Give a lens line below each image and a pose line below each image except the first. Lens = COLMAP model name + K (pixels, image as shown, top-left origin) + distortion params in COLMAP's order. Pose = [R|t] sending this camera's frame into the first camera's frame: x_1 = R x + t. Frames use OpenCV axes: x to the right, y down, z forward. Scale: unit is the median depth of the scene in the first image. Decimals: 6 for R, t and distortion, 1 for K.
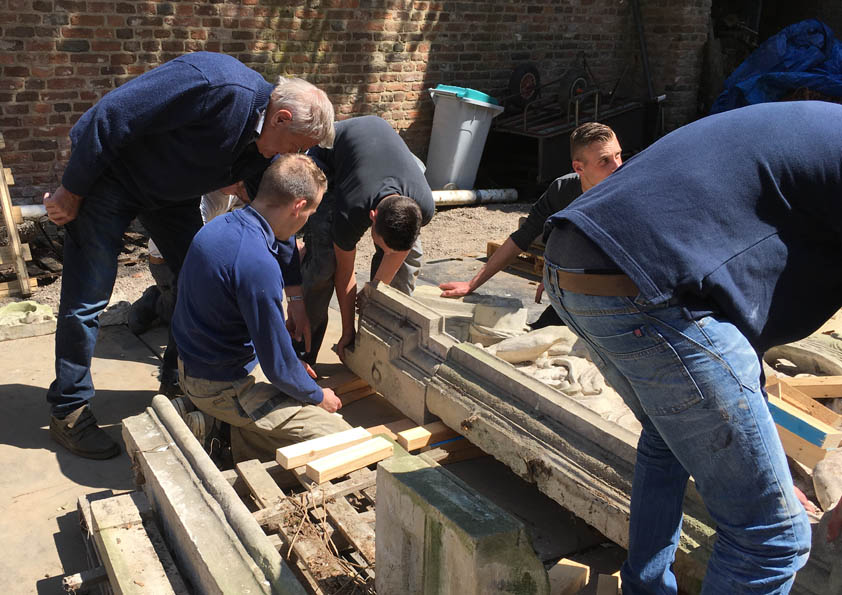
lens RADIAL K [[804.0, 0, 421.0], [0, 804.0, 297.5], [0, 0, 1]] dist [-0.077356, -0.013545]
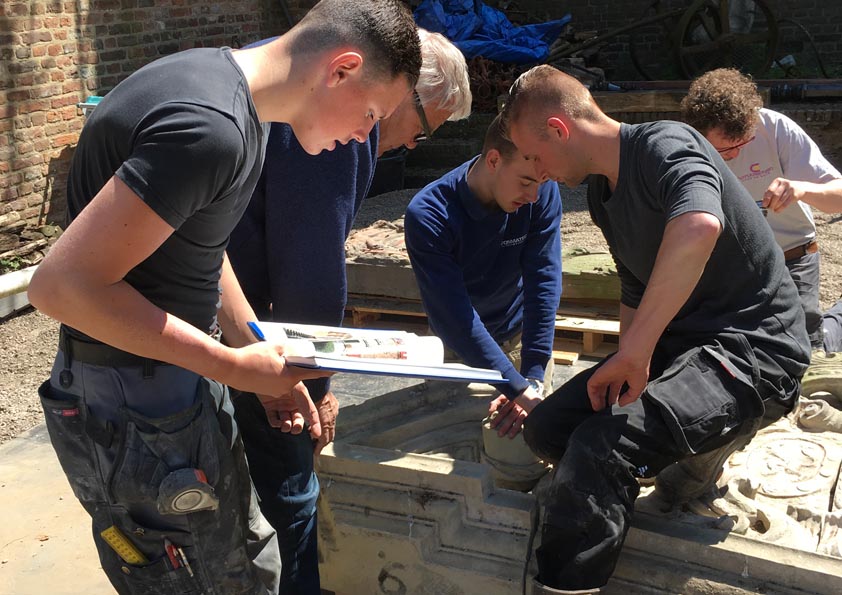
lens RADIAL K [[804.0, 0, 421.0], [0, 804.0, 297.5], [0, 0, 1]] dist [-0.077356, -0.013545]
pose [[0.811138, -0.234918, 0.535601, -0.156282], [0.215498, 0.971401, 0.099702, -0.089133], [-0.543705, 0.034549, 0.838565, 0.217702]]
